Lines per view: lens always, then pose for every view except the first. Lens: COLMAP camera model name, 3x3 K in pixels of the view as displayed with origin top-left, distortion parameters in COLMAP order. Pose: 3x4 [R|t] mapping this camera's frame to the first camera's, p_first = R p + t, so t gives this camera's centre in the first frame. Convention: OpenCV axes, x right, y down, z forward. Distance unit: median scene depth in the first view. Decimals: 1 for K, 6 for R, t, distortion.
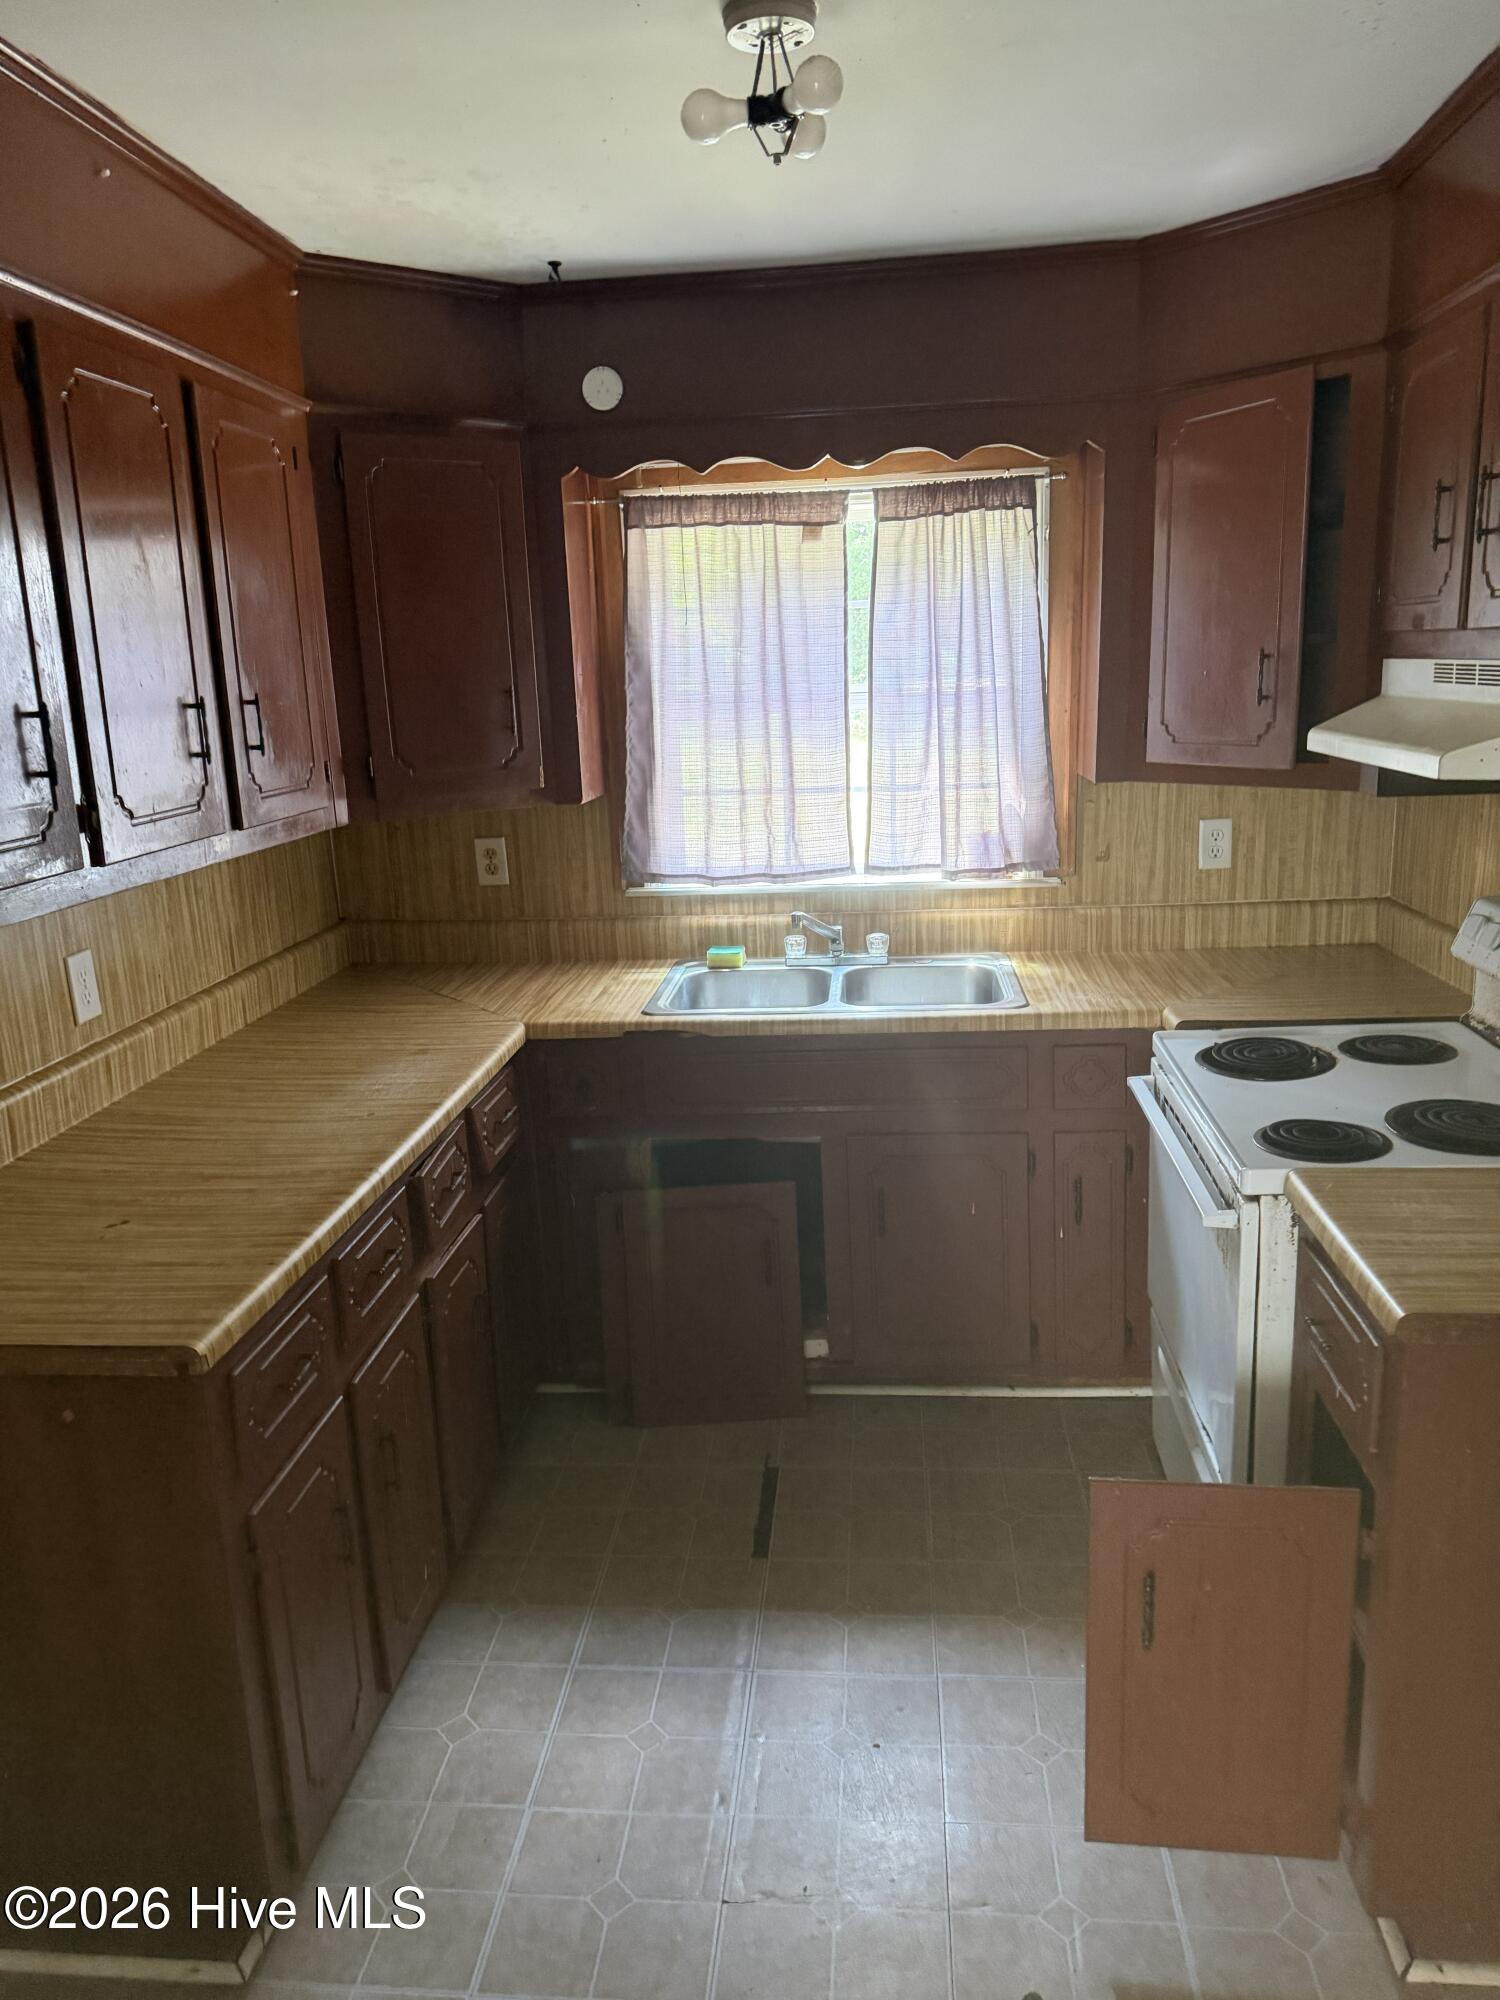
lens RADIAL K [[1382.3, 0, 753.6], [0, 1382.3, 1036.2], [0, 0, 1]] dist [0.026767, -0.002997]
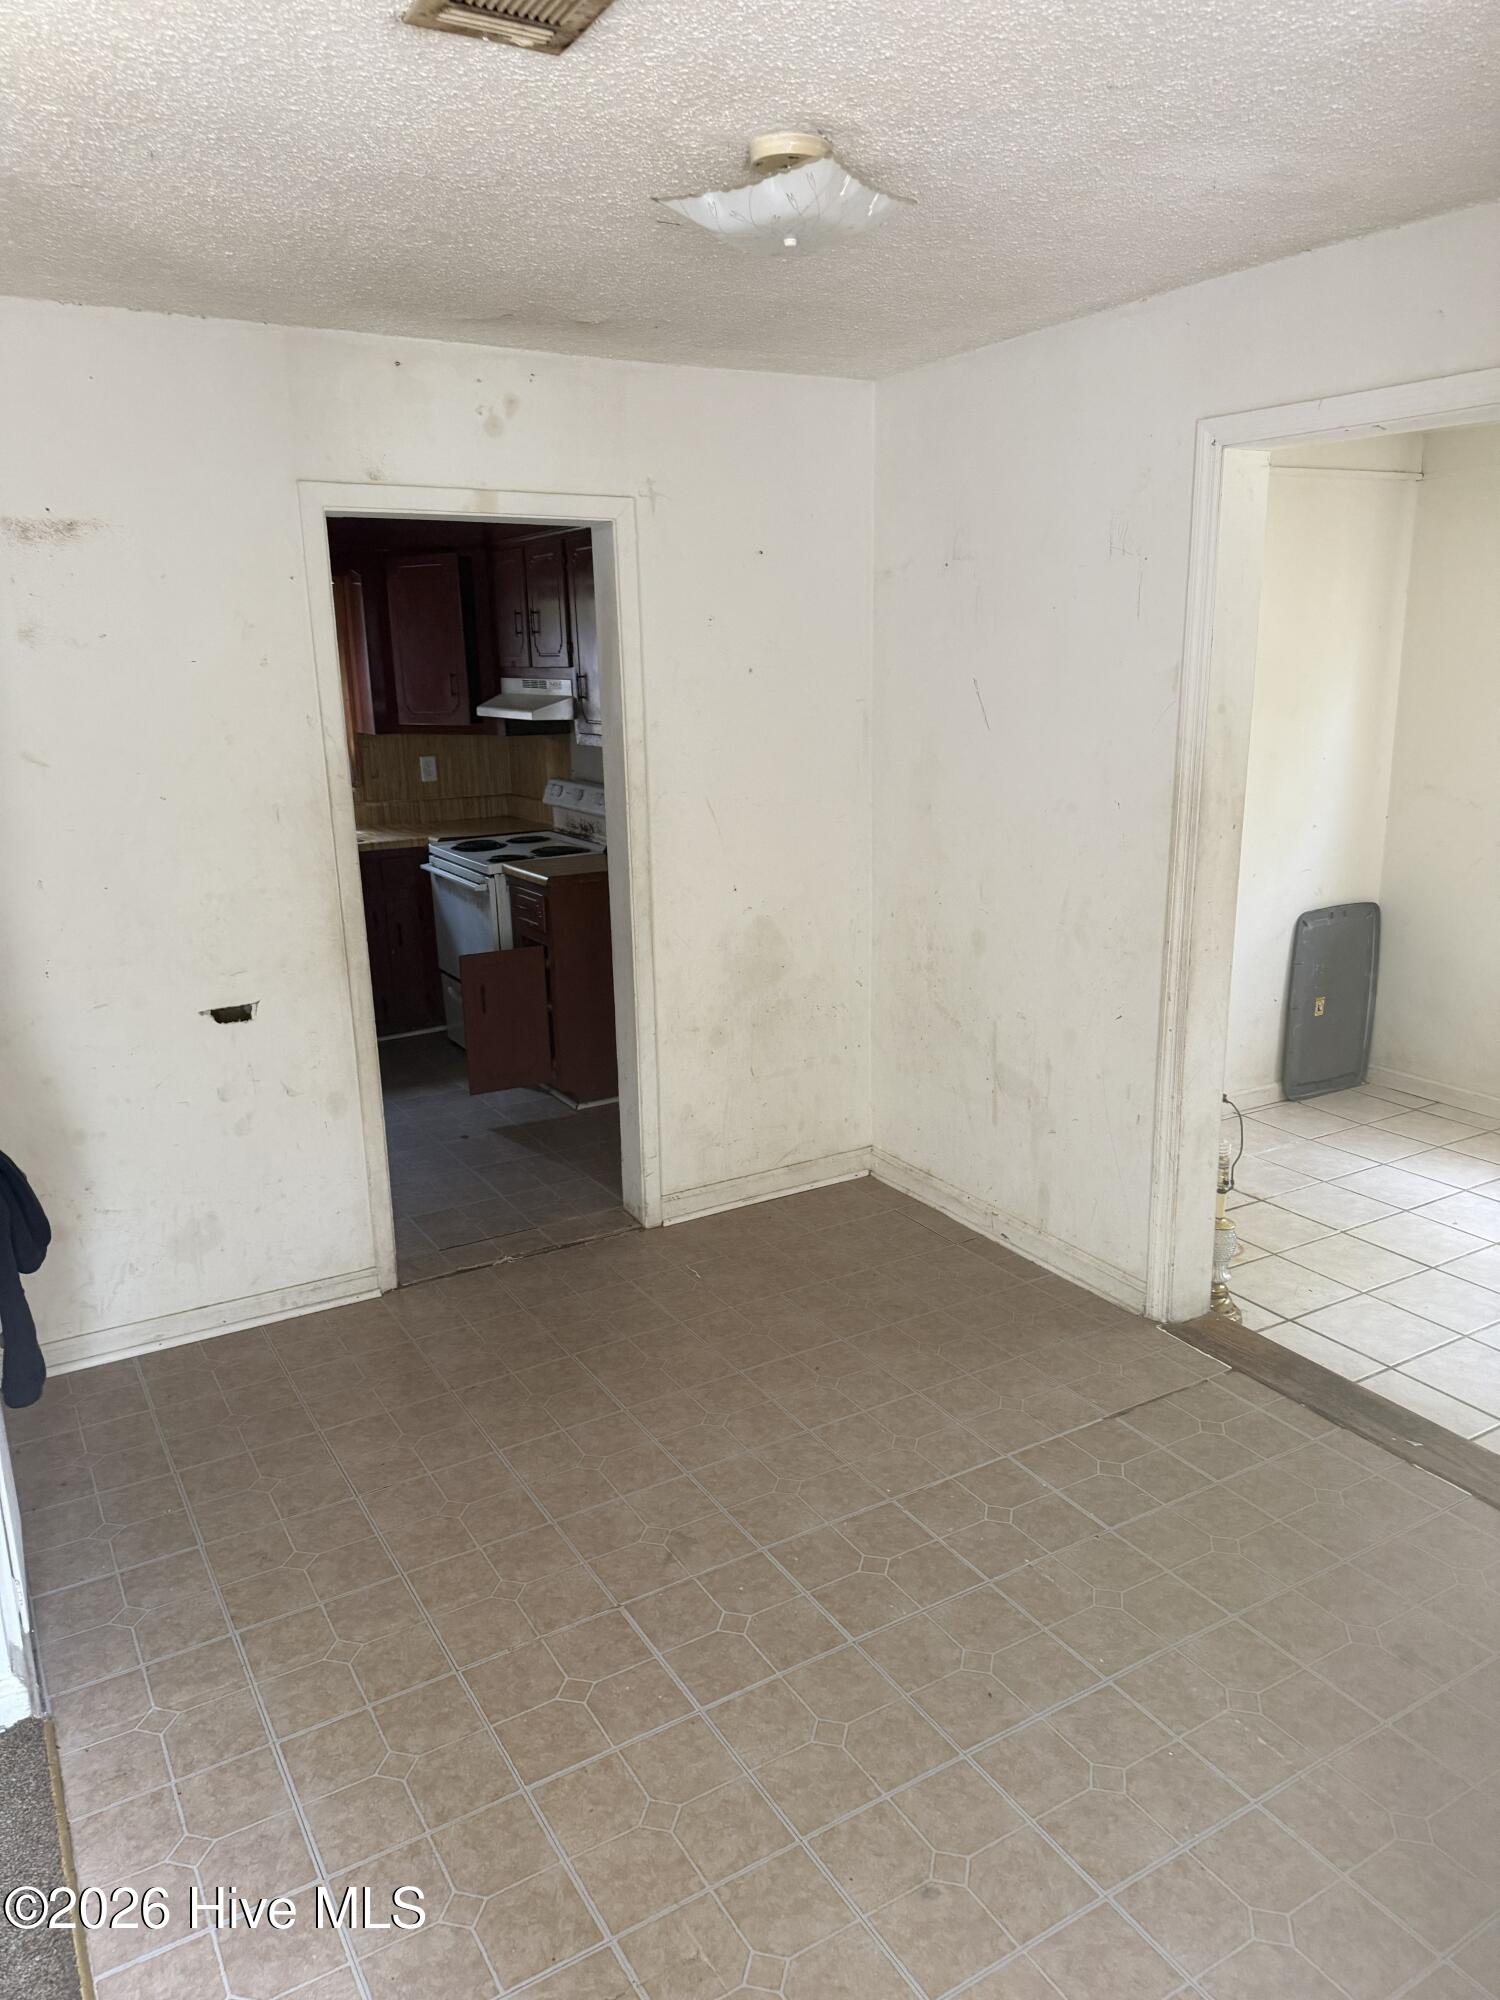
lens RADIAL K [[1382.3, 0, 753.6], [0, 1382.3, 1036.2], [0, 0, 1]] dist [0.026767, -0.002997]
pose [[0.807550, -0.131333, 0.574991, -0.624880], [0.137639, 0.989939, 0.032804, 0.310086], [-0.573514, 0.052650, 0.817502, -1.128637]]
